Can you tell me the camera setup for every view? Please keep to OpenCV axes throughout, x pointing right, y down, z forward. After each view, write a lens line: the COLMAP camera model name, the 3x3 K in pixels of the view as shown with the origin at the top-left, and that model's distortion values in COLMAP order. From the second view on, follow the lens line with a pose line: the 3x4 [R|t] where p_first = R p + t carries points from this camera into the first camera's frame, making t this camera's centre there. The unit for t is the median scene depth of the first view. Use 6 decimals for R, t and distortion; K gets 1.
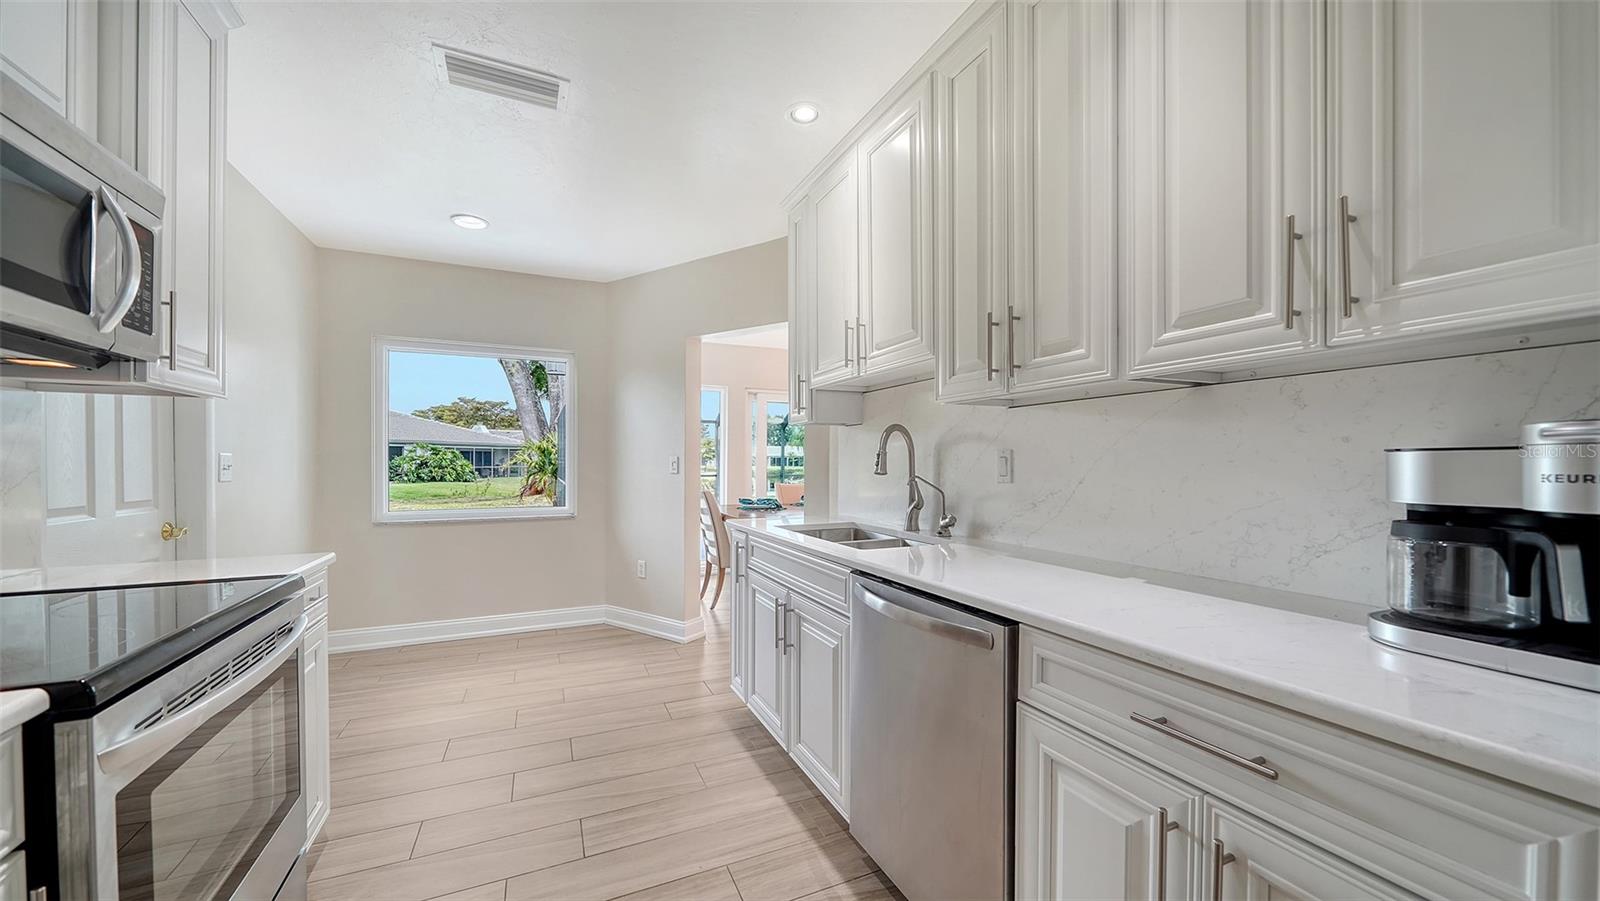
lens RADIAL K [[571.8, 0, 786.6], [0, 571.8, 462.5], [0, 0, 1]] dist [-0.001952, -0.000027]
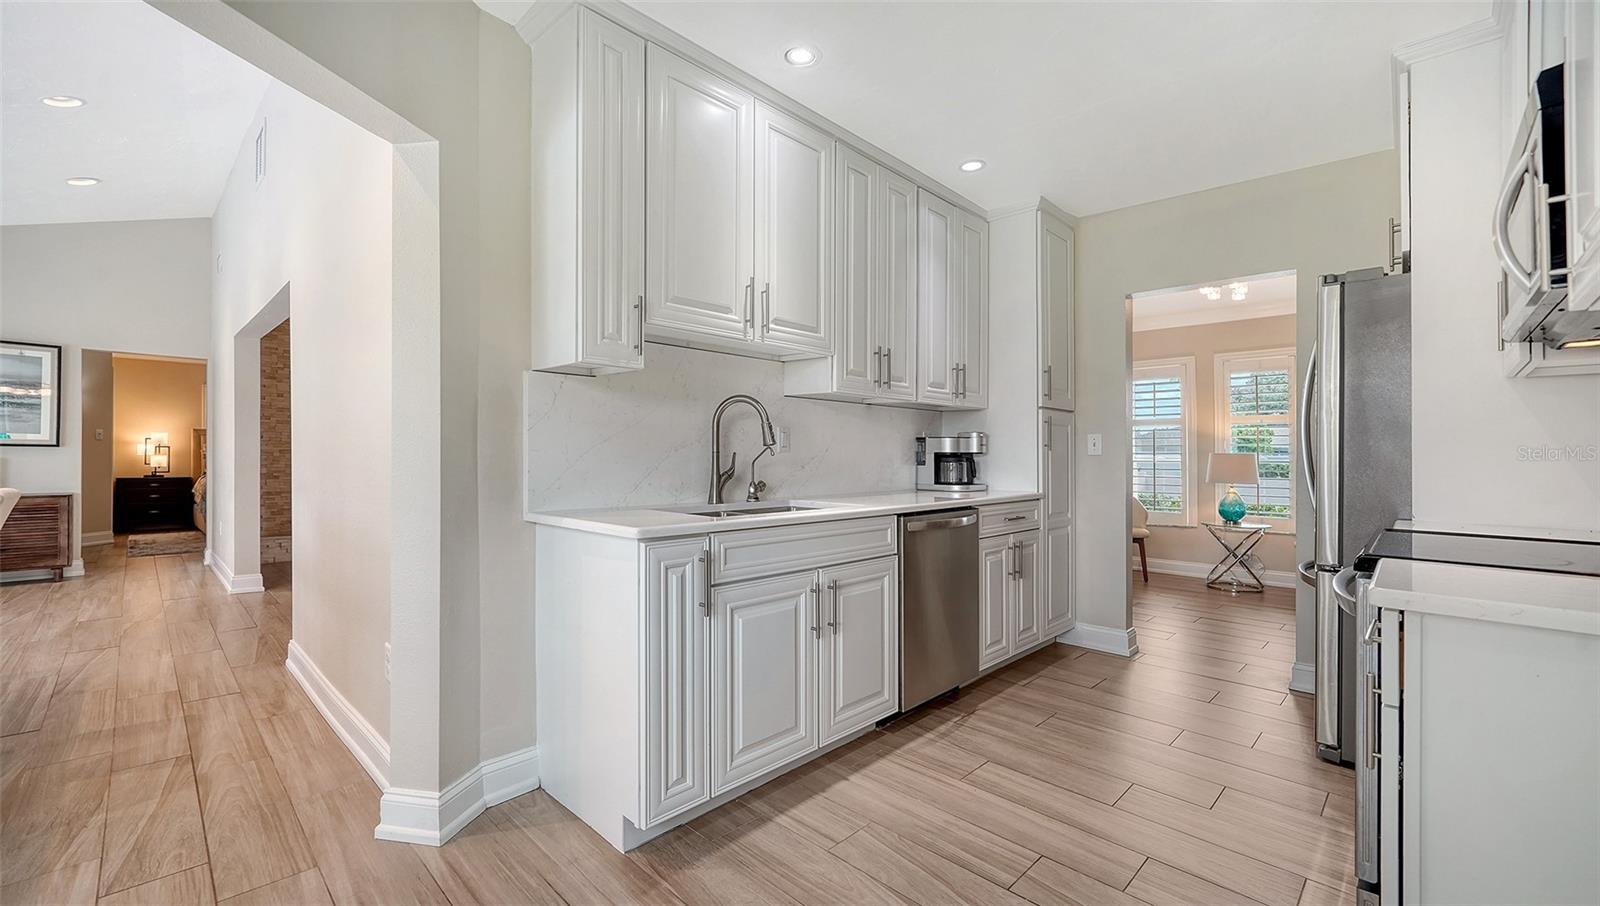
lens RADIAL K [[644.0, 0, 797.3], [0, 644.0, 450.8], [0, 0, 1]] dist [-0.000585, -0.000023]
pose [[-0.371716, 0.005965, 0.928327, -1.096412], [-0.006069, 0.999942, -0.008855, 0.042593], [-0.928327, -0.008925, -0.371658, 1.638906]]
